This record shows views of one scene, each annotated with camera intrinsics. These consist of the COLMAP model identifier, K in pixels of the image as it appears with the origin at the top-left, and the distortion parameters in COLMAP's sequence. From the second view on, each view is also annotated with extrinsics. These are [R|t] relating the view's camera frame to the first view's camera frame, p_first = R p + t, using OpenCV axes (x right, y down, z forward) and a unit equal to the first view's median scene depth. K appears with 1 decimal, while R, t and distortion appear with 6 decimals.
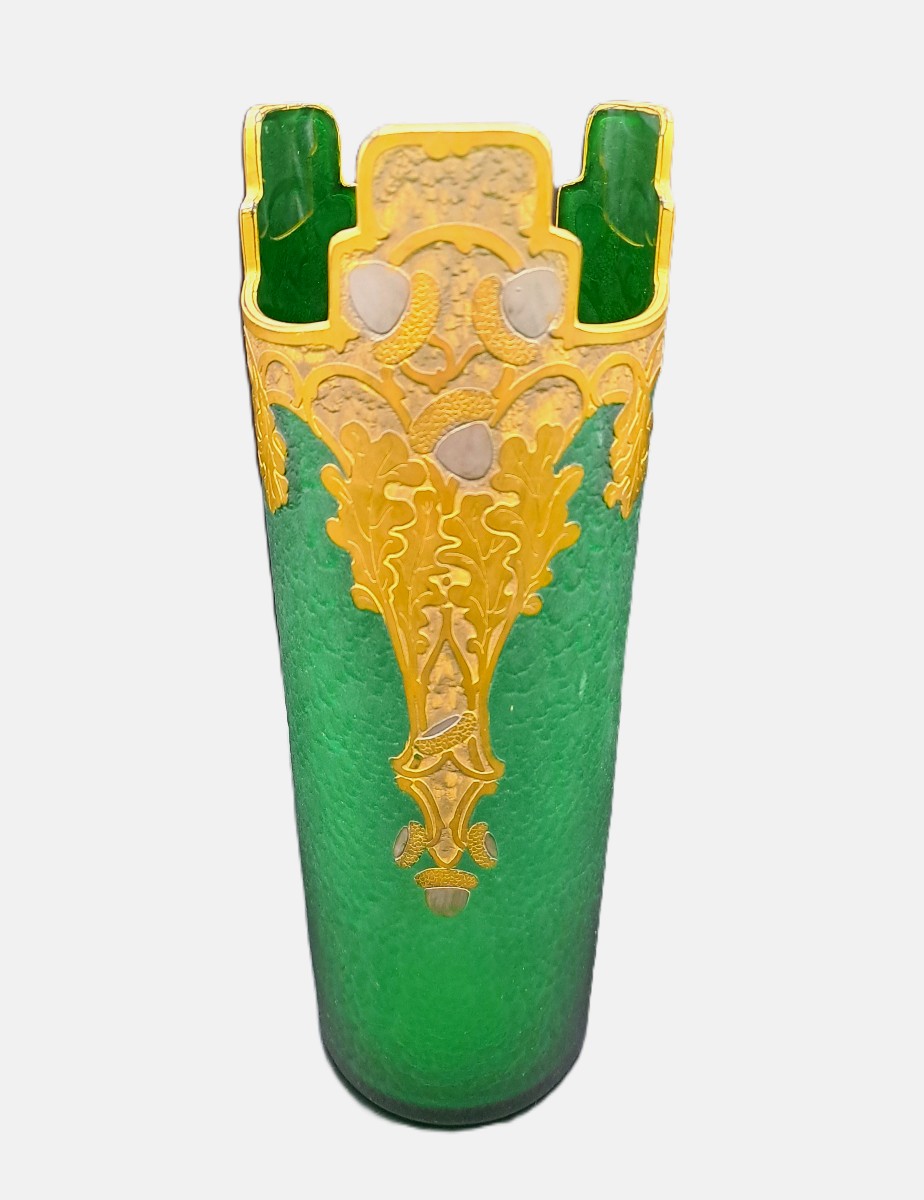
lens RADIAL K [[956.5, 0, 467.1], [0, 956.5, 582.9], [0, 0, 1]] dist [0.068518, -0.011083]
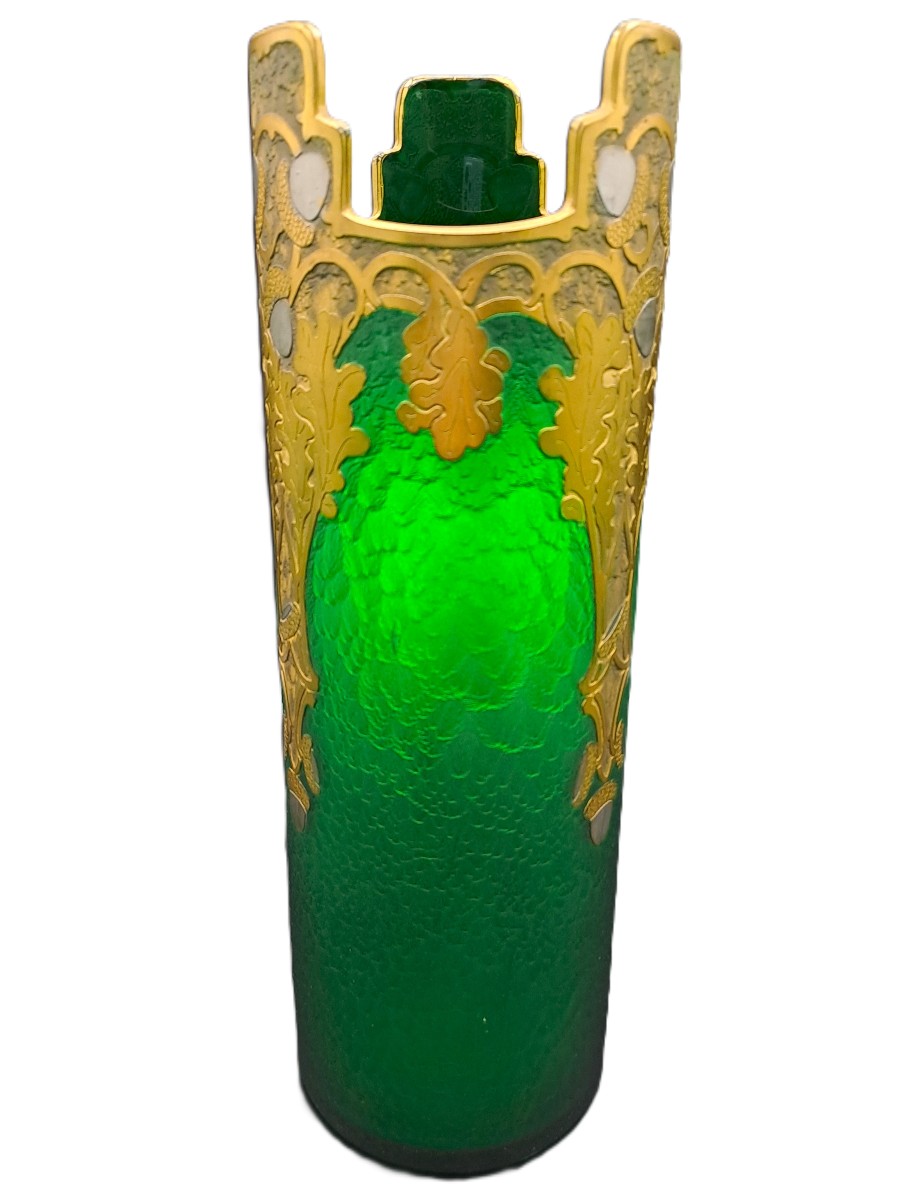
lens RADIAL K [[1056.8, 0, 442.7], [0, 1056.8, 600.8], [0, 0, 1]] dist [0.036337, 0.012596]
pose [[0.494635, 0.290718, -0.819036, 1.106807], [-0.421231, 0.904500, 0.066662, -0.011941], [0.760198, 0.312030, 0.569857, 0.508306]]
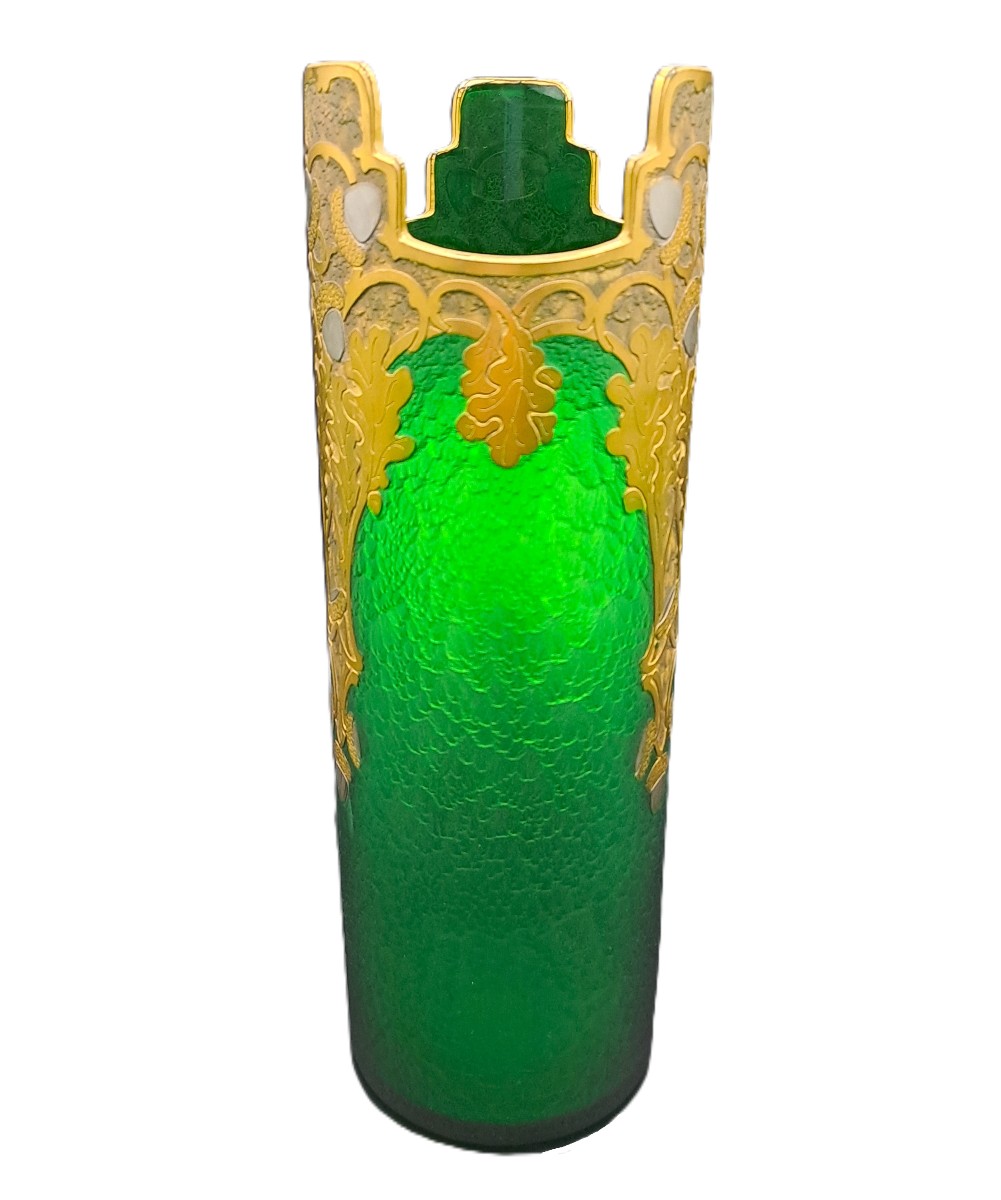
lens RADIAL K [[1169.4, 0, 493.2], [0, 1169.4, 567.4], [0, 0, 1]] dist [0.054101, 0.000000]
pose [[0.470009, -0.311239, 0.825967, -1.332374], [0.426469, 0.899370, 0.096220, -0.112535], [-0.772797, 0.307025, 0.555446, 0.434388]]
